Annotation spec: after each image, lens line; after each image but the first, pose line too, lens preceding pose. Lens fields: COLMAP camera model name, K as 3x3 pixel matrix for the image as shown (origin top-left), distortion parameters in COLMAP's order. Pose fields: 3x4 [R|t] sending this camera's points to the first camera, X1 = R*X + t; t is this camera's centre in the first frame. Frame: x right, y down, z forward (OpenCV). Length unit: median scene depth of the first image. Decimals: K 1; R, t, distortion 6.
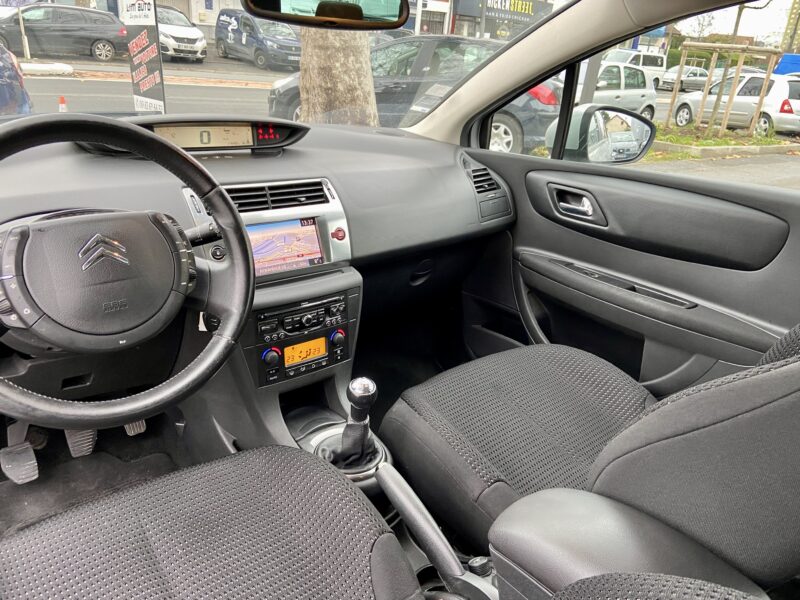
lens RADIAL K [[599.5, 0, 405.4], [0, 599.5, 283.8], [0, 0, 1]] dist [0.086604, -0.099140]
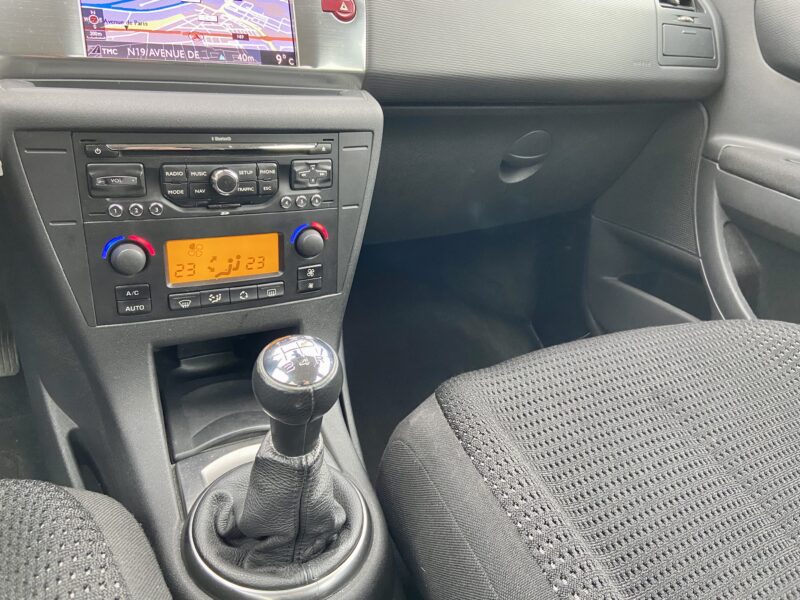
lens RADIAL K [[599.5, 0, 398.3], [0, 599.5, 288.6], [0, 0, 1]] dist [0.086604, -0.099140]
pose [[0.976641, 0.122776, -0.176348, 0.032398], [-0.109300, 0.990433, 0.084235, 0.077762], [0.185003, -0.062993, 0.980717, 0.556185]]
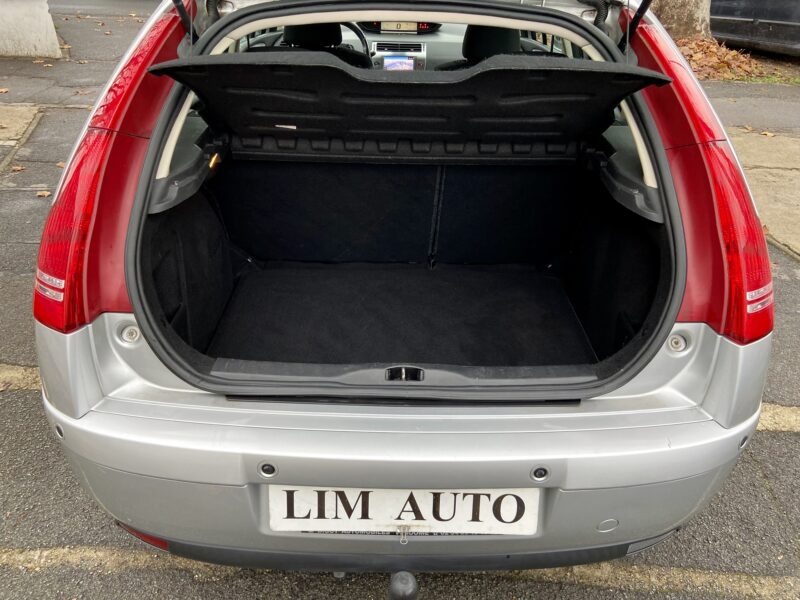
lens RADIAL K [[599.5, 0, 396.5], [0, 599.5, 299.6], [0, 0, 1]] dist [0.086604, -0.099140]
pose [[0.768423, 0.293509, -0.568664, 1.695235], [-0.206603, 0.954816, 0.213639, 0.377272], [0.605674, -0.046678, 0.794343, -1.329805]]
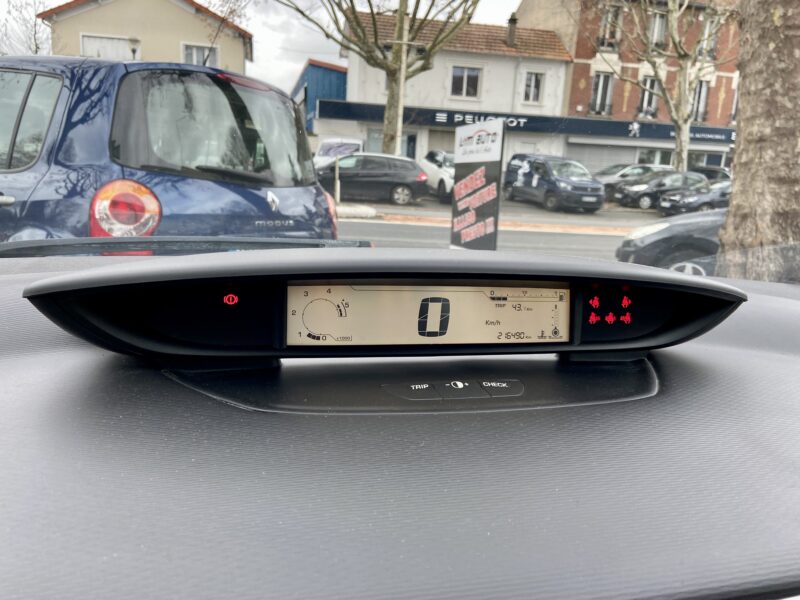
lens RADIAL K [[620.8, 0, 395.8], [0, 620.8, 297.1], [0, 0, 1]] dist [0.013881, -0.020088]
pose [[0.911410, 0.056475, -0.407606, -0.226718], [-0.139571, 0.974246, -0.177098, -0.203012], [0.387107, 0.218299, 0.895820, 0.735469]]
